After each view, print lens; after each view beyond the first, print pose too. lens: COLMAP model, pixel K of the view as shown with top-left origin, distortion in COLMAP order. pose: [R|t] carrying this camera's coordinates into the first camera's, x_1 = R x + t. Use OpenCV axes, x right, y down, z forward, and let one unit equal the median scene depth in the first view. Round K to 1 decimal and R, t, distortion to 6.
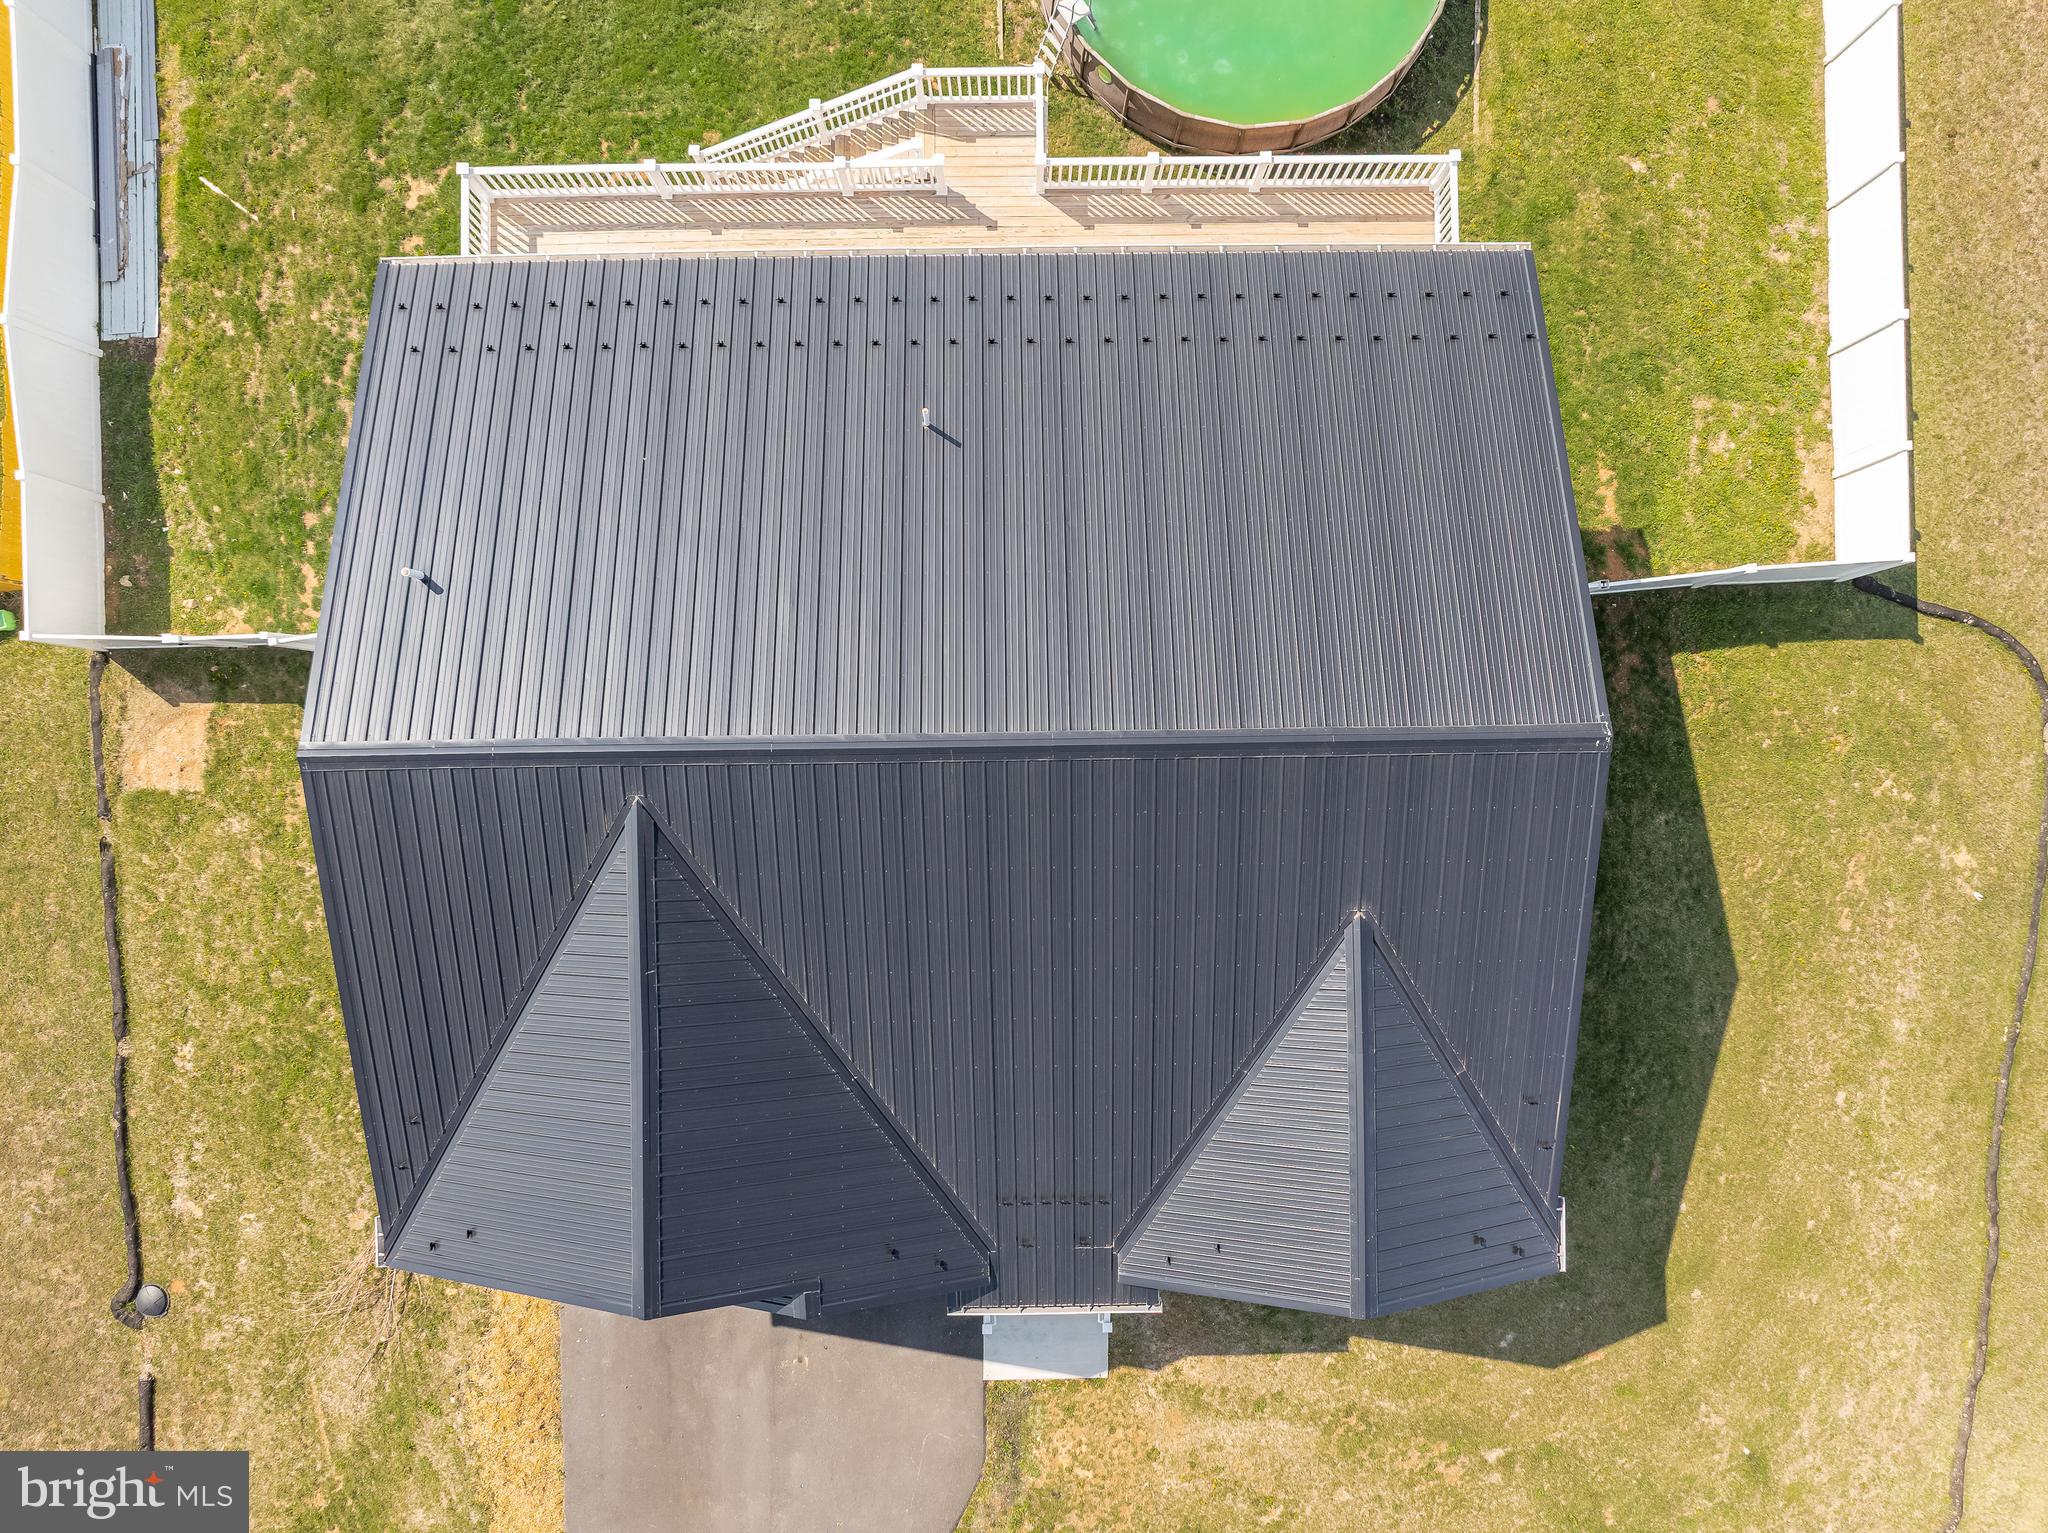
lens RADIAL K [[1479.1, 0, 1014.5], [0, 1479.1, 768.2], [0, 0, 1]] dist [-0.047287, 0.016561]
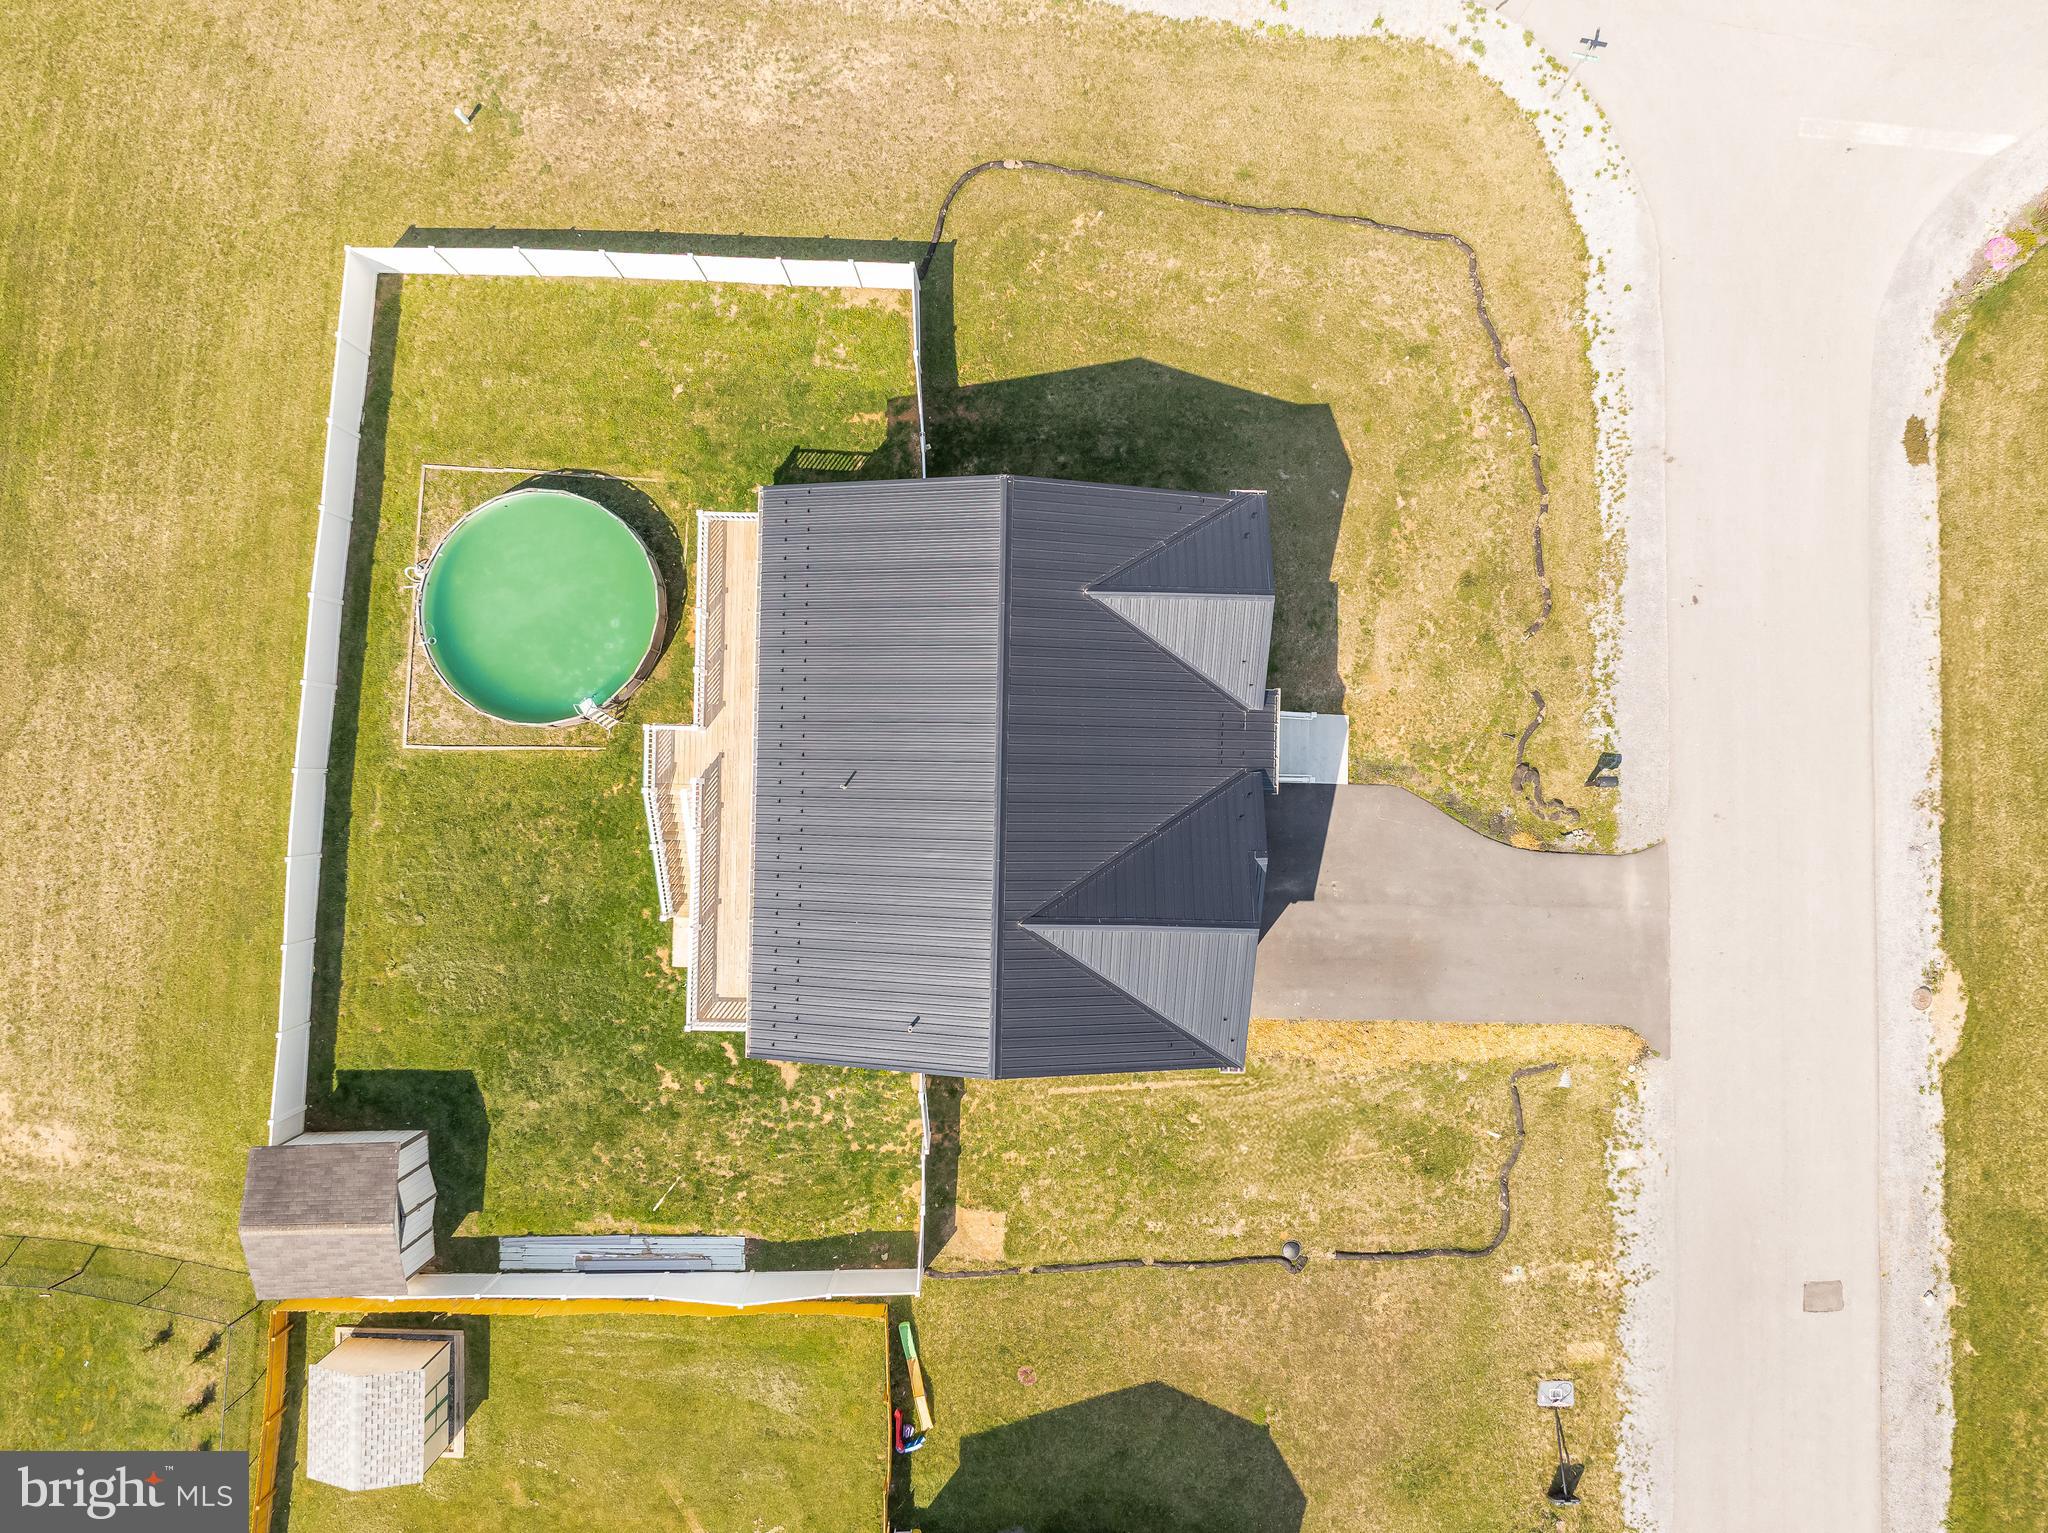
lens RADIAL K [[1479.1, 0, 1033.7], [0, 1479.1, 756.2], [0, 0, 1]] dist [-0.047287, 0.016561]
pose [[0.035091, -0.999255, 0.016076, -0.029153], [0.999071, 0.035478, 0.024476, -0.013836], [-0.025029, 0.015202, 0.999571, -0.798299]]
